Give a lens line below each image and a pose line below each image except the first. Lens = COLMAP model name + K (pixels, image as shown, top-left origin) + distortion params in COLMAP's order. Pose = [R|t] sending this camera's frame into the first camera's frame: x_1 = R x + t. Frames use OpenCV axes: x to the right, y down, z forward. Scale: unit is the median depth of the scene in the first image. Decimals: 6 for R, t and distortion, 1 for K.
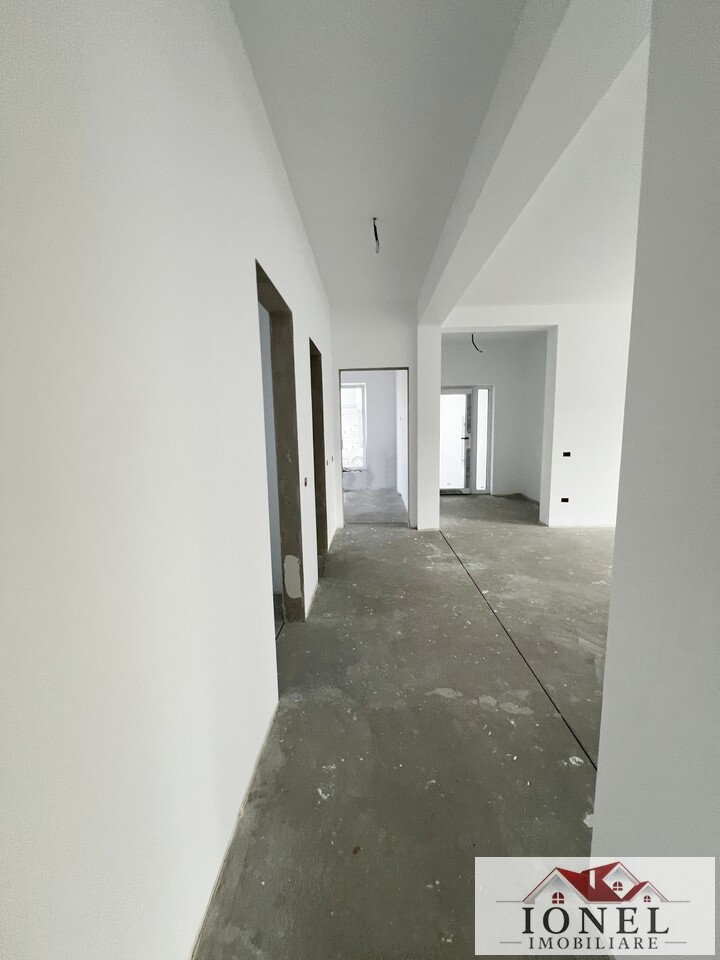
lens RADIAL K [[385.7, 0, 359.8], [0, 385.7, 479.0], [0, 0, 1]] dist [-0.002173, 0.000181]
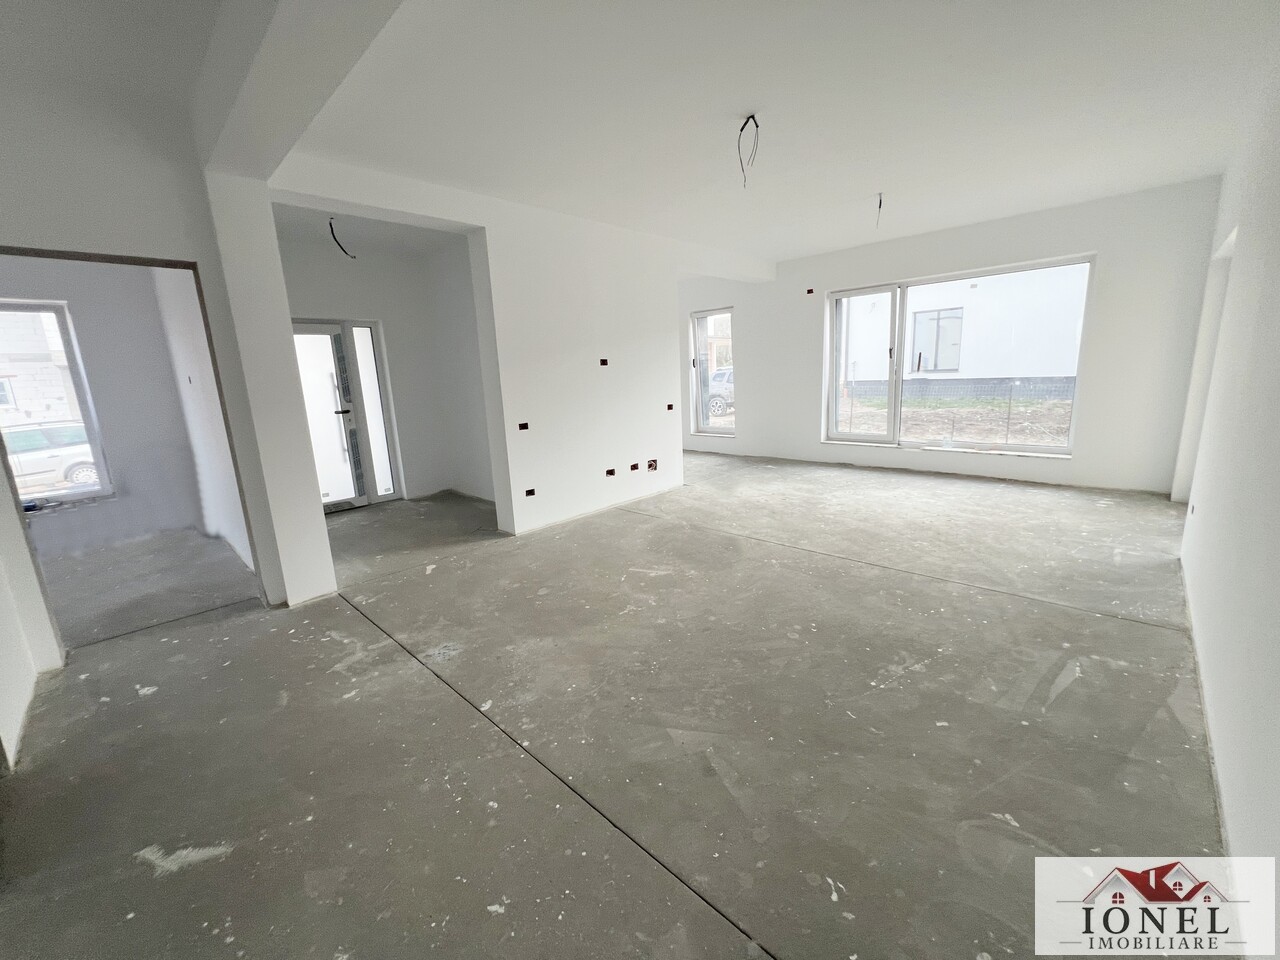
lens RADIAL K [[514.3, 0, 640.8], [0, 514.3, 475.5], [0, 0, 1]] dist [-0.002173, 0.000181]
pose [[0.673830, -0.157660, 0.721870, 0.007476], [0.132535, 0.986915, 0.091832, -0.040209], [-0.726903, 0.033794, 0.685908, 0.266234]]
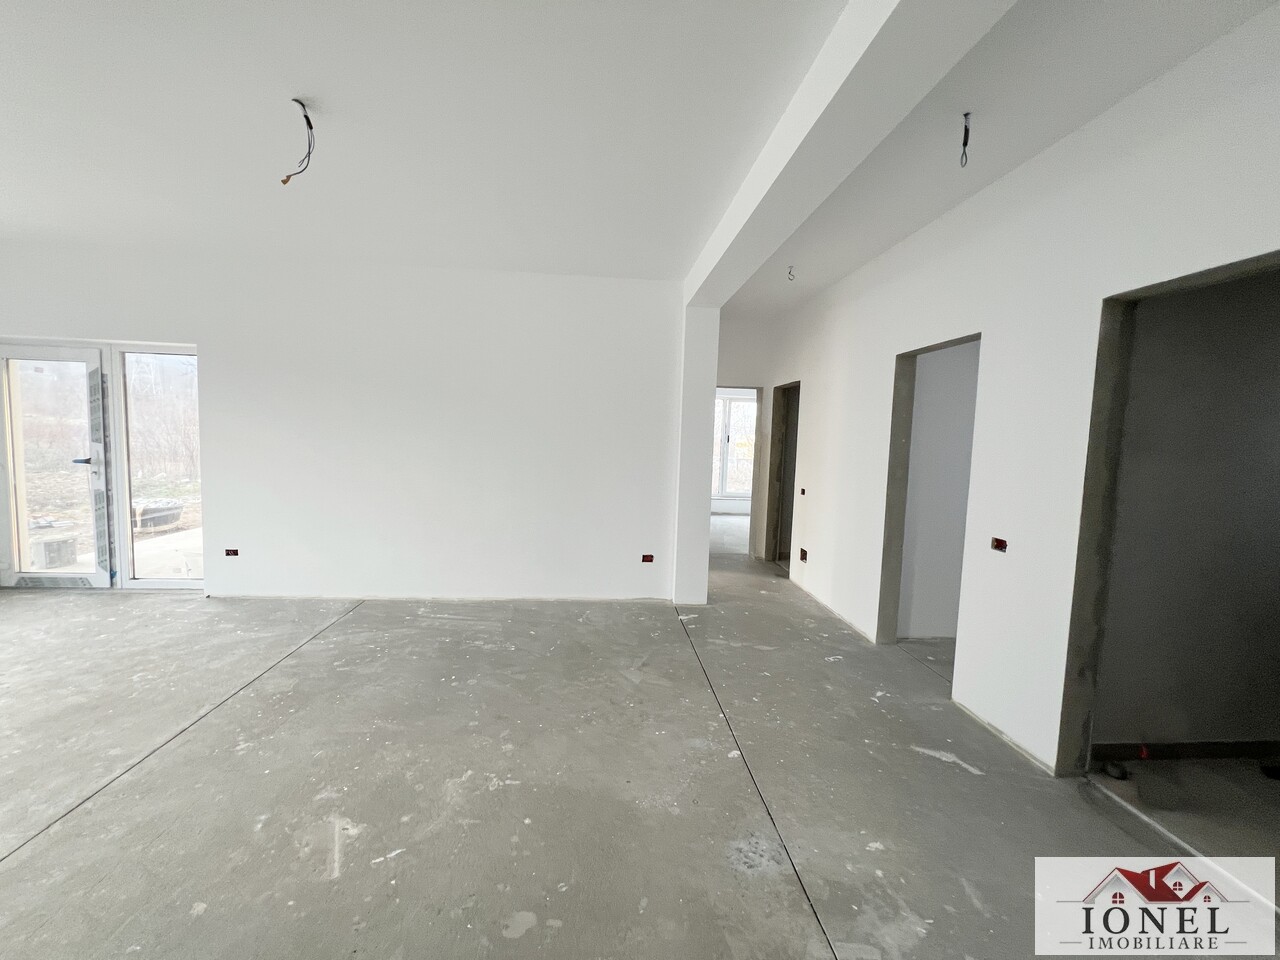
lens RADIAL K [[514.3, 0, 638.2], [0, 514.3, 479.8], [0, 0, 1]] dist [-0.002173, 0.000181]
pose [[-0.993936, -0.007289, -0.109715, 0.414416], [-0.031085, 0.975724, 0.216788, -0.194975], [0.105471, 0.218884, -0.970034, 1.224817]]
